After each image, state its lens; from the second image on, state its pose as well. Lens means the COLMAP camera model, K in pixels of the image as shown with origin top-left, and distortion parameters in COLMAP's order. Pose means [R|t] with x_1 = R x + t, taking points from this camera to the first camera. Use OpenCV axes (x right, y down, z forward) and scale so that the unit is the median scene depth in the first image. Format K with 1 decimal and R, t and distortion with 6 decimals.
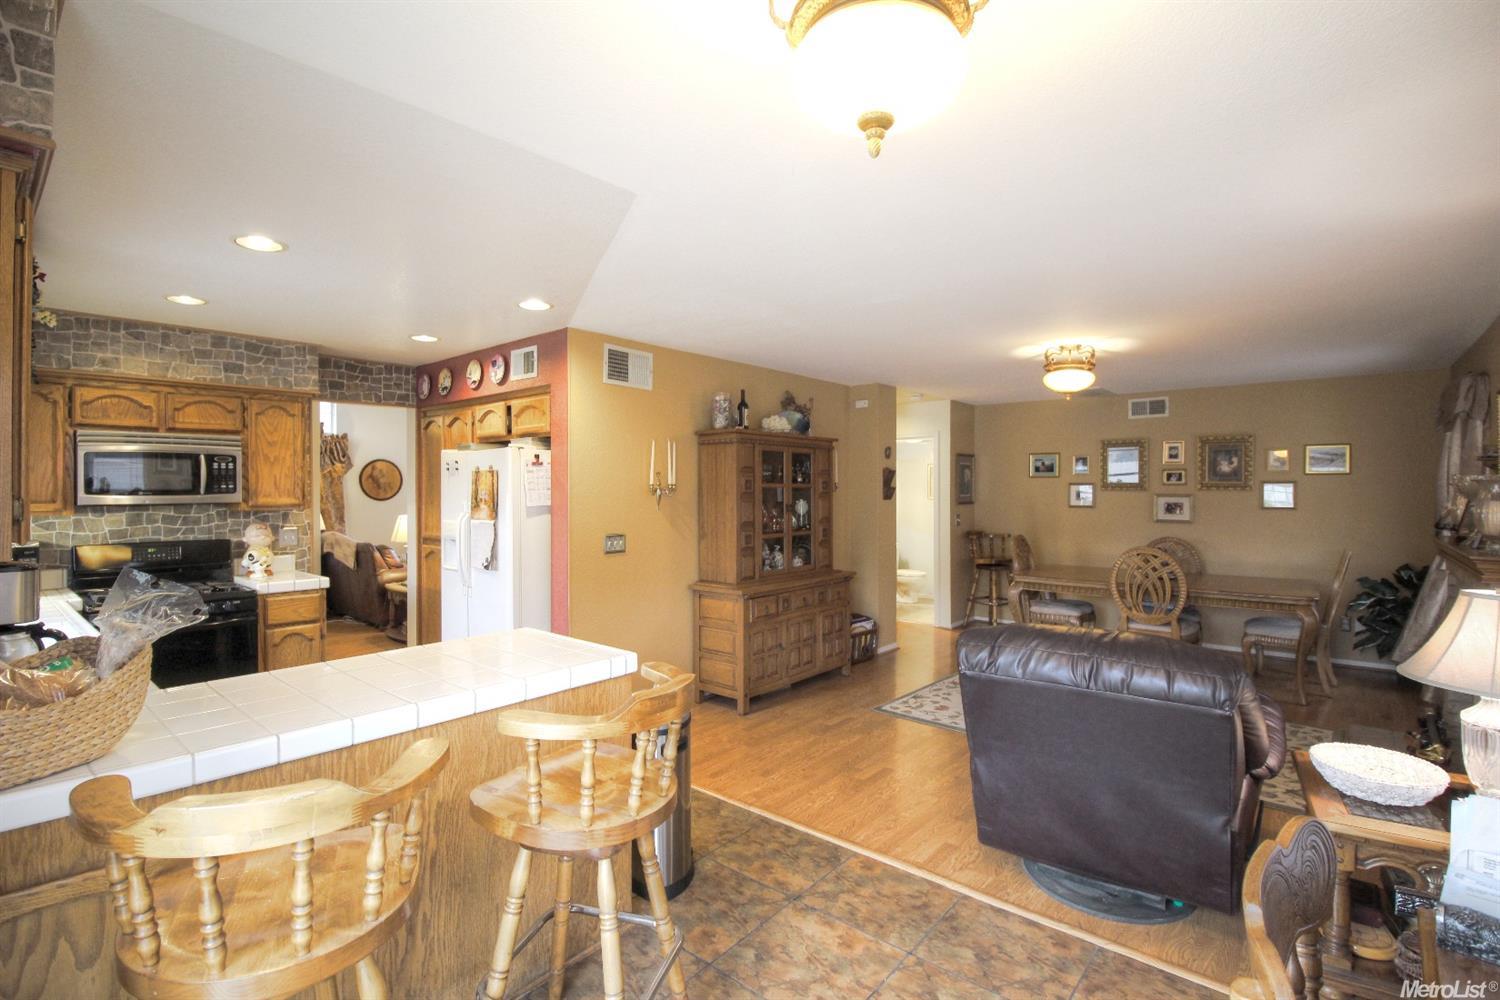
lens RADIAL K [[693.9, 0, 742.2], [0, 693.9, 492.8], [0, 0, 1]] dist [-0.005979, -0.010262]
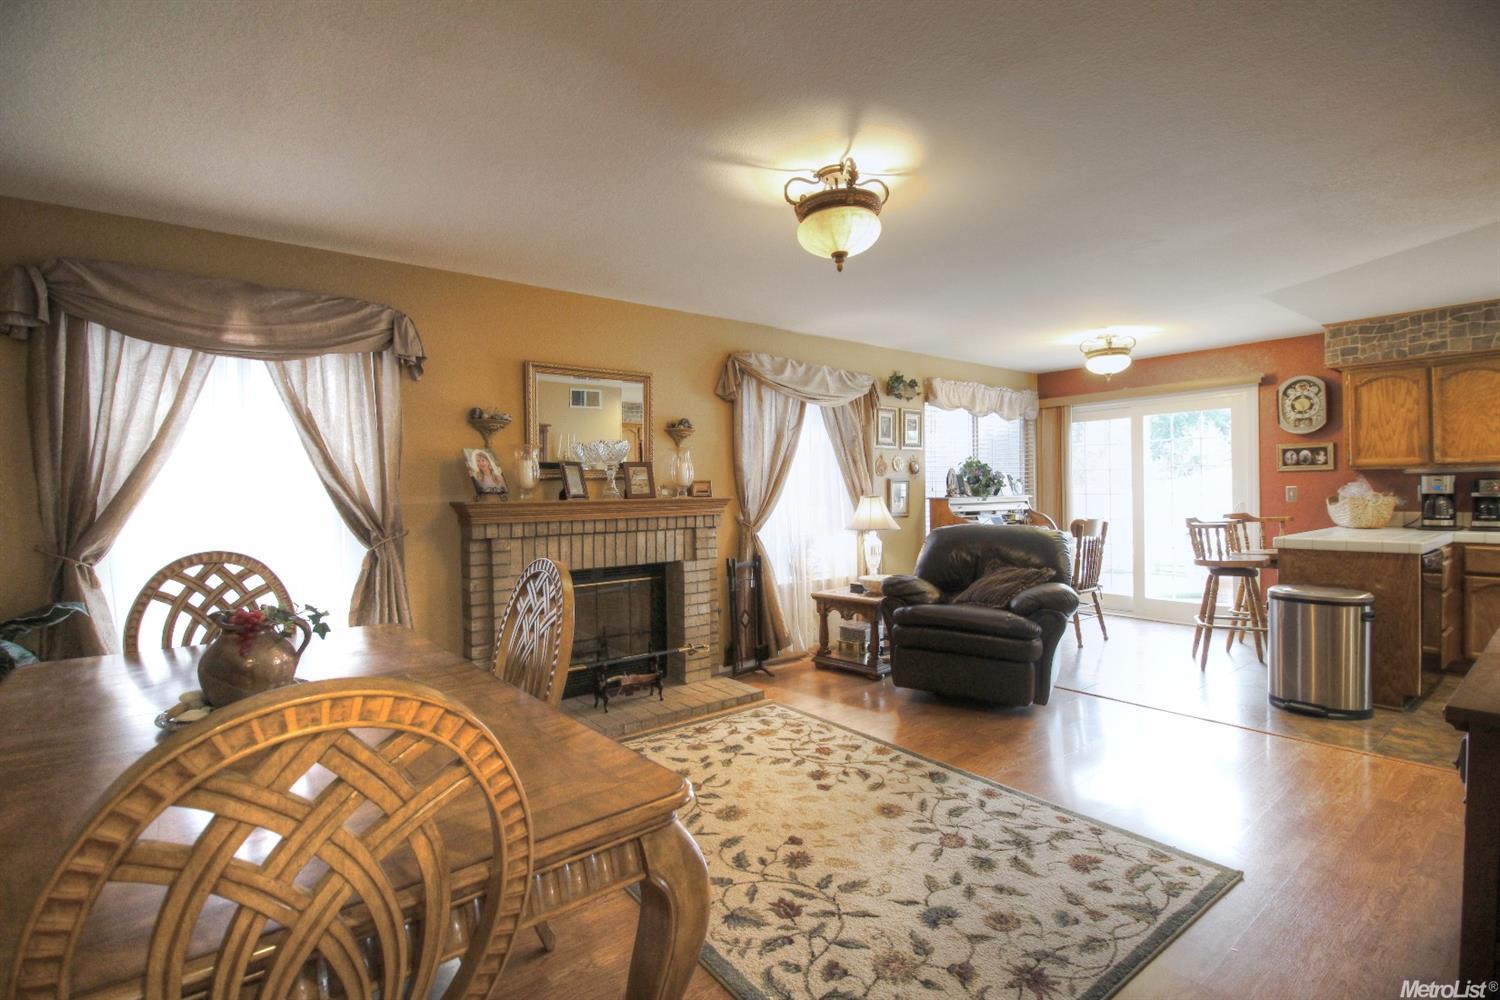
lens RADIAL K [[693.9, 0, 741.4], [0, 693.9, 495.1], [0, 0, 1]] dist [-0.005979, -0.010262]
pose [[-0.979780, 0.010398, 0.199807, 0.464519], [0.013245, 0.999829, 0.012921, 0.044778], [-0.199638, 0.015307, -0.979750, 1.658323]]
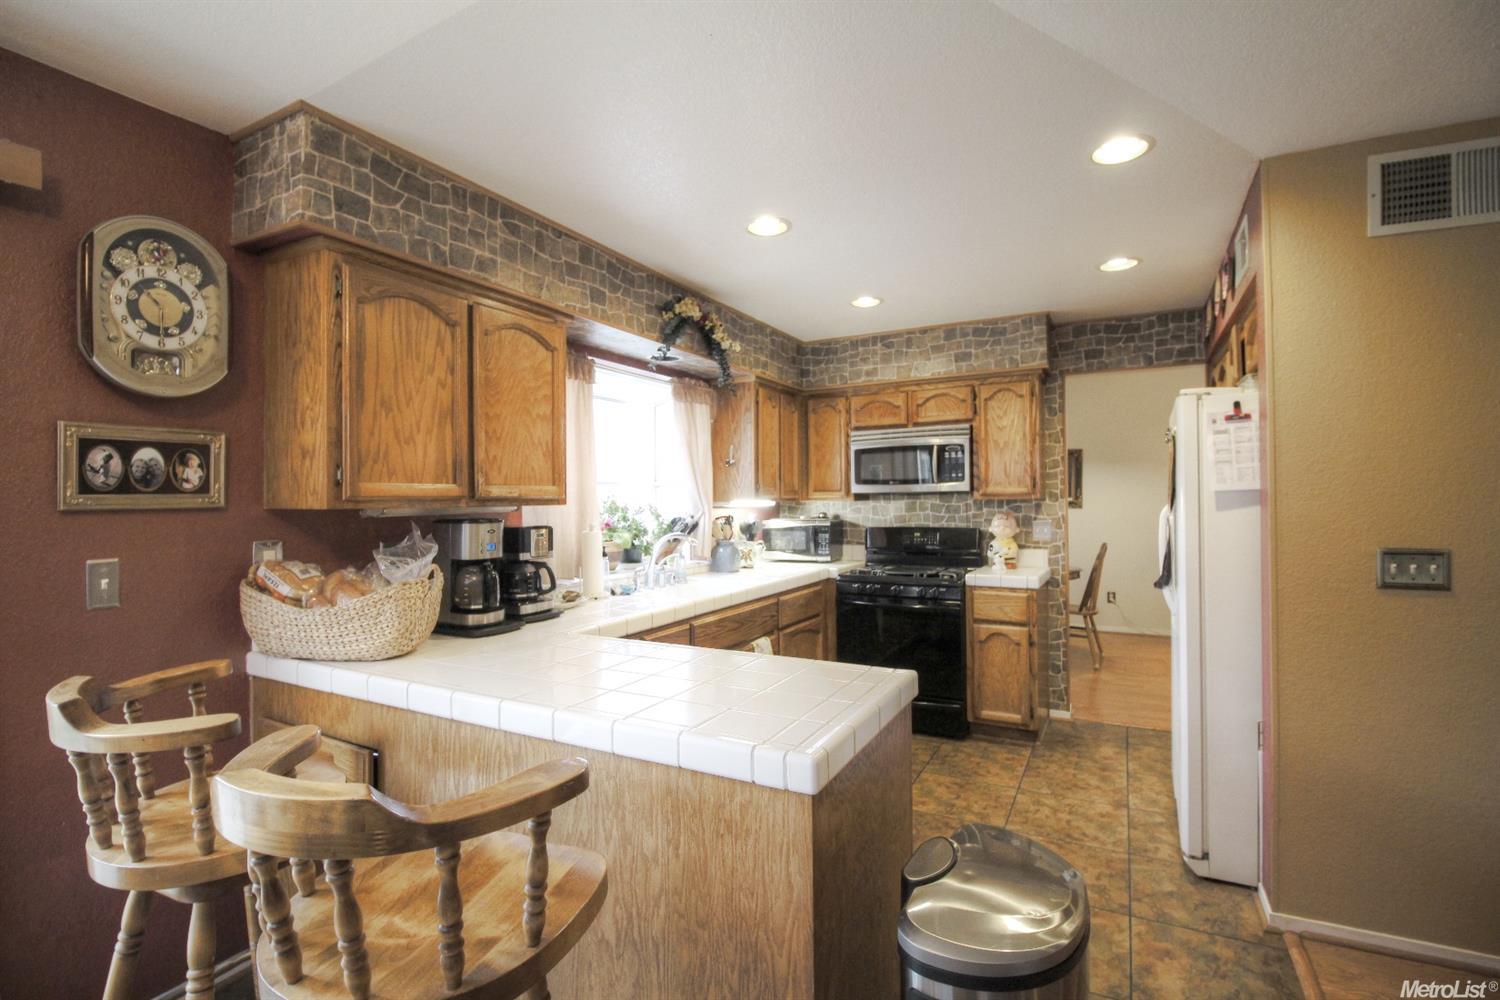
lens RADIAL K [[693.9, 0, 737.2], [0, 693.9, 494.1], [0, 0, 1]] dist [-0.005979, -0.010262]
pose [[0.202369, -0.008189, -0.979275, 0.177656], [0.003206, 0.999965, -0.007700, 0.024553], [0.979304, -0.001582, 0.202388, 0.462001]]
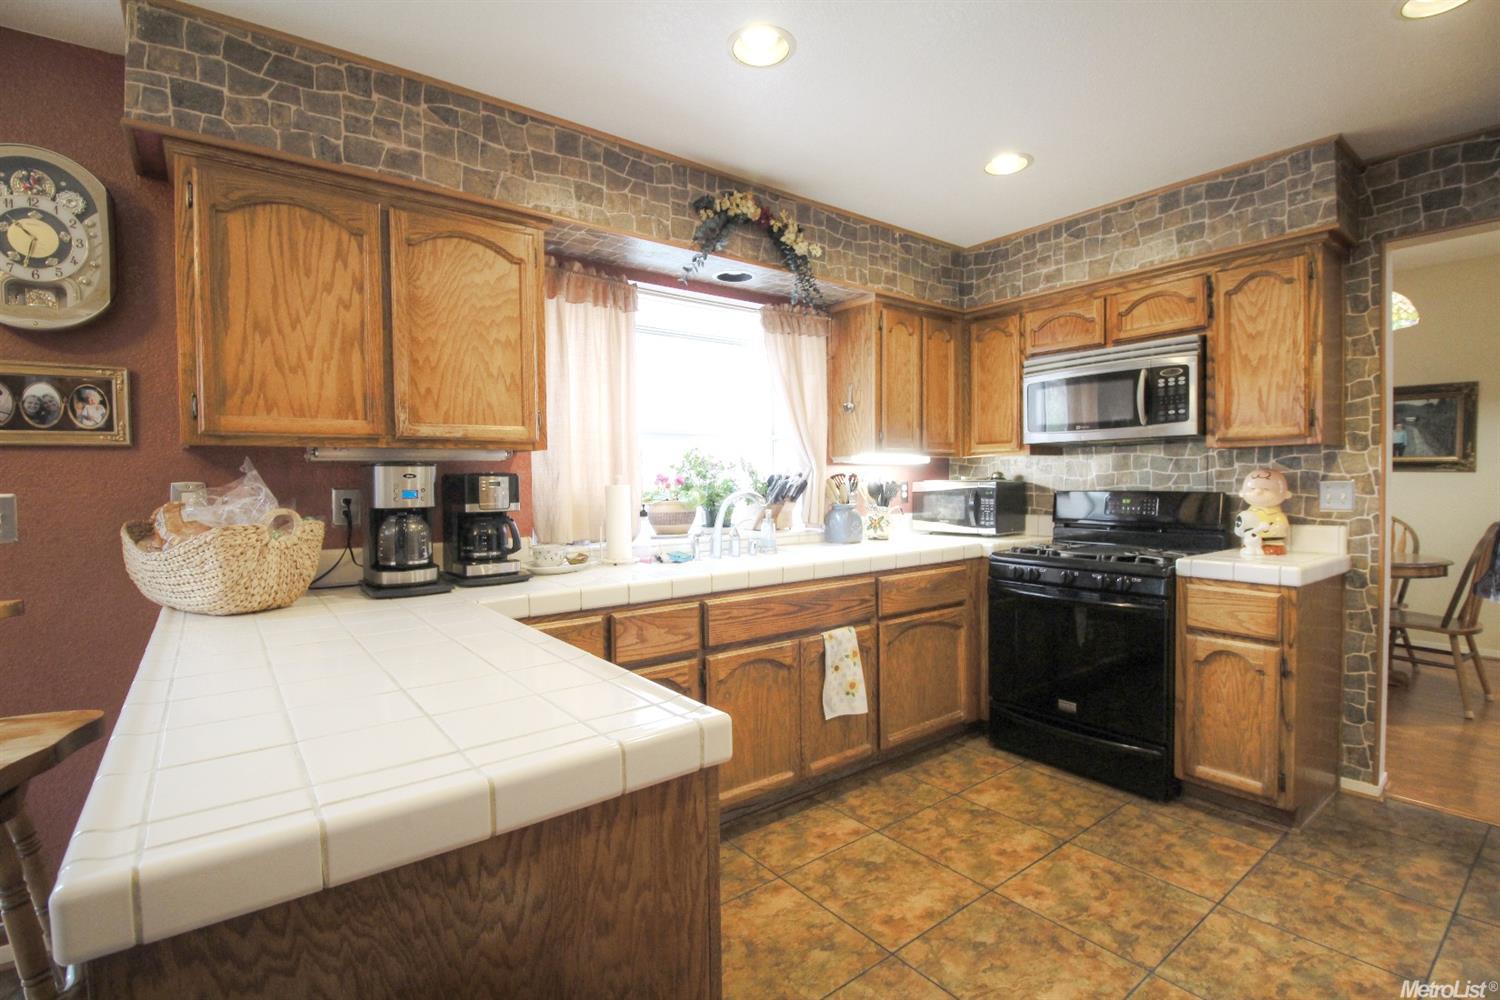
lens RADIAL K [[693.9, 0, 739.0], [0, 693.9, 497.5], [0, 0, 1]] dist [-0.005979, -0.010262]
pose [[-0.209331, 0.029139, -0.977411, 0.010299], [0.005400, 0.999575, 0.028643, 0.051535], [0.977830, 0.000718, -0.209399, 0.696446]]
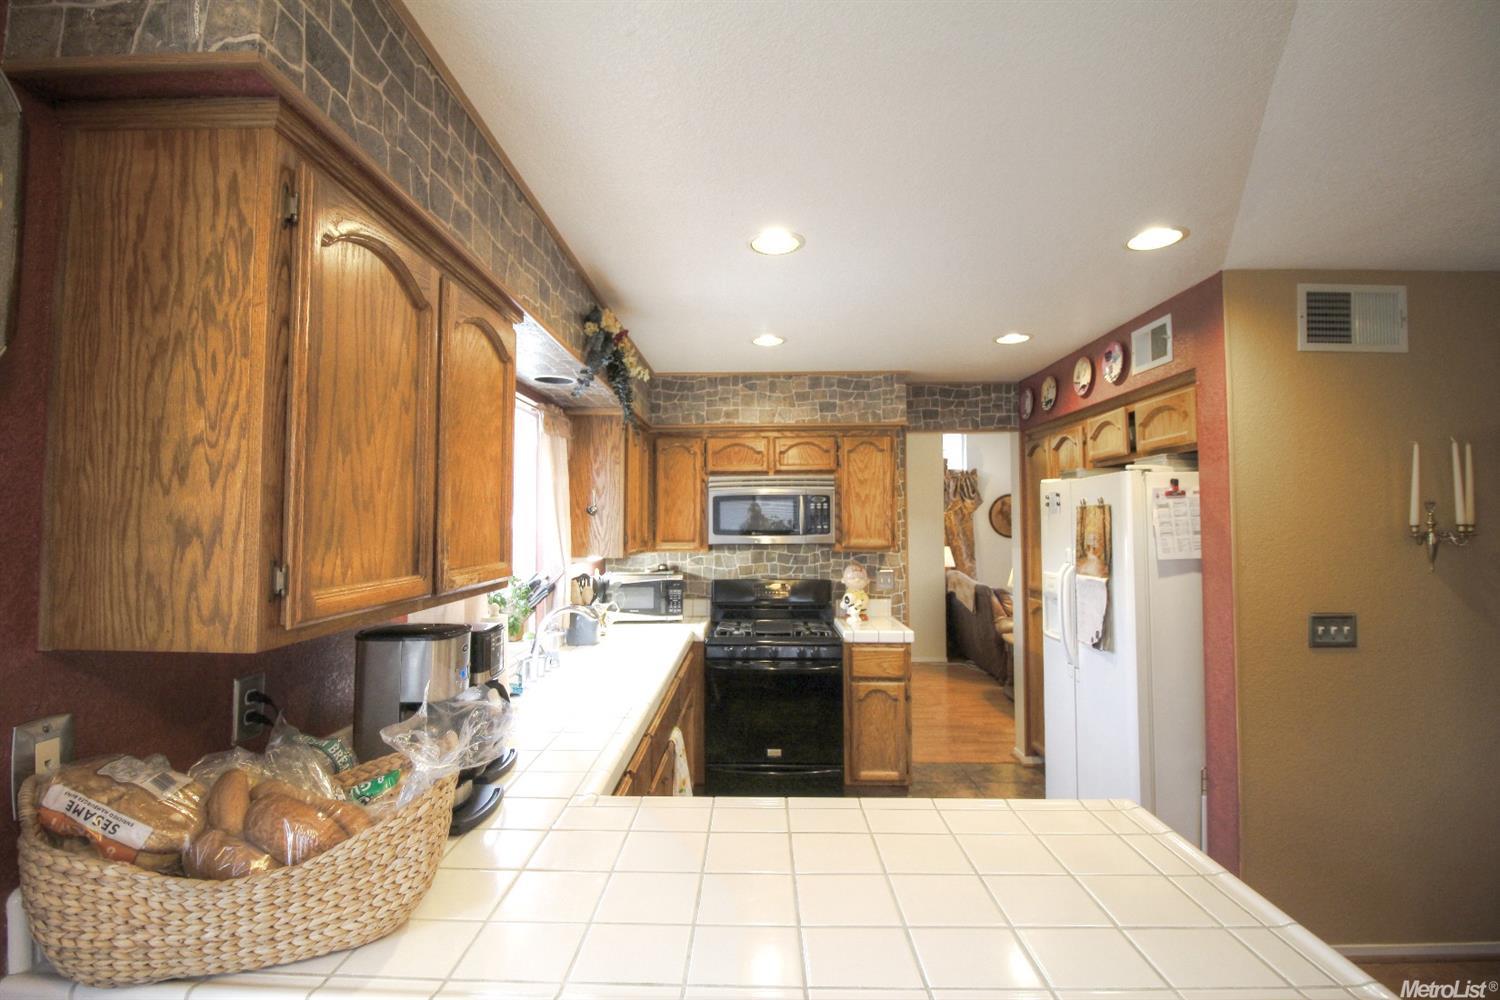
lens RADIAL K [[693.9, 0, 735.1], [0, 693.9, 495.0], [0, 0, 1]] dist [-0.005979, -0.010262]
pose [[0.627574, -0.031916, -0.777902, -0.051355], [-0.003375, 0.999038, -0.043712, -0.010819], [0.778549, 0.030059, 0.626863, 0.271116]]
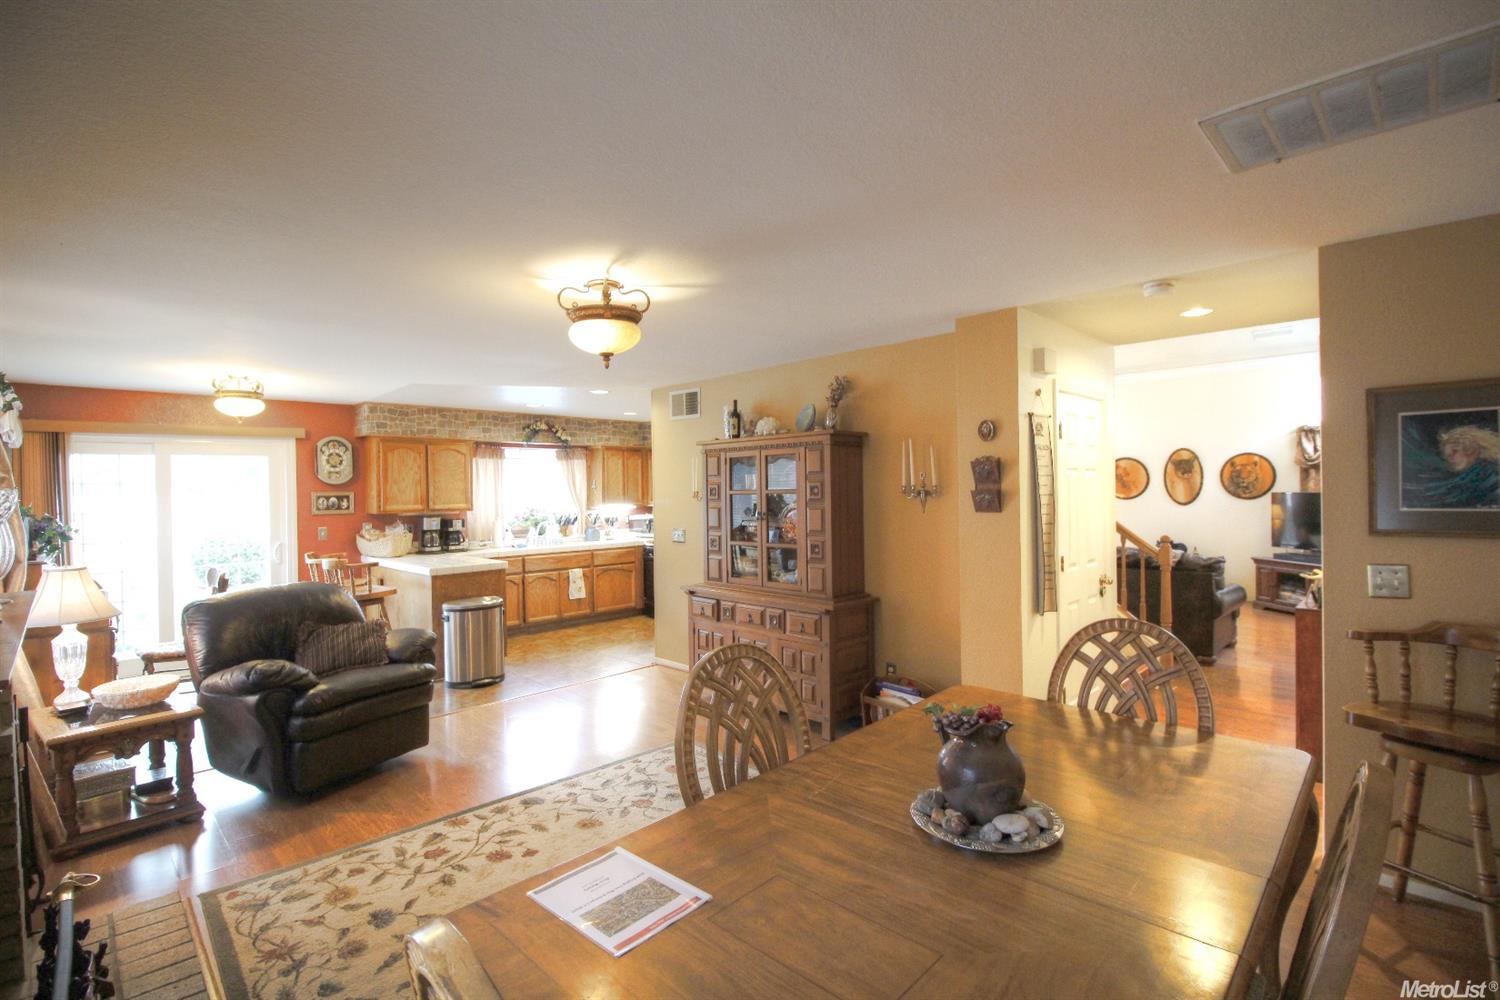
lens RADIAL K [[693.9, 0, 743.1], [0, 693.9, 494.2], [0, 0, 1]] dist [-0.005979, -0.010262]
pose [[-0.081225, 0.005332, -0.996681, 1.182601], [0.009872, 0.999941, 0.004545, -0.013625], [0.996647, -0.009470, -0.081273, 1.249647]]
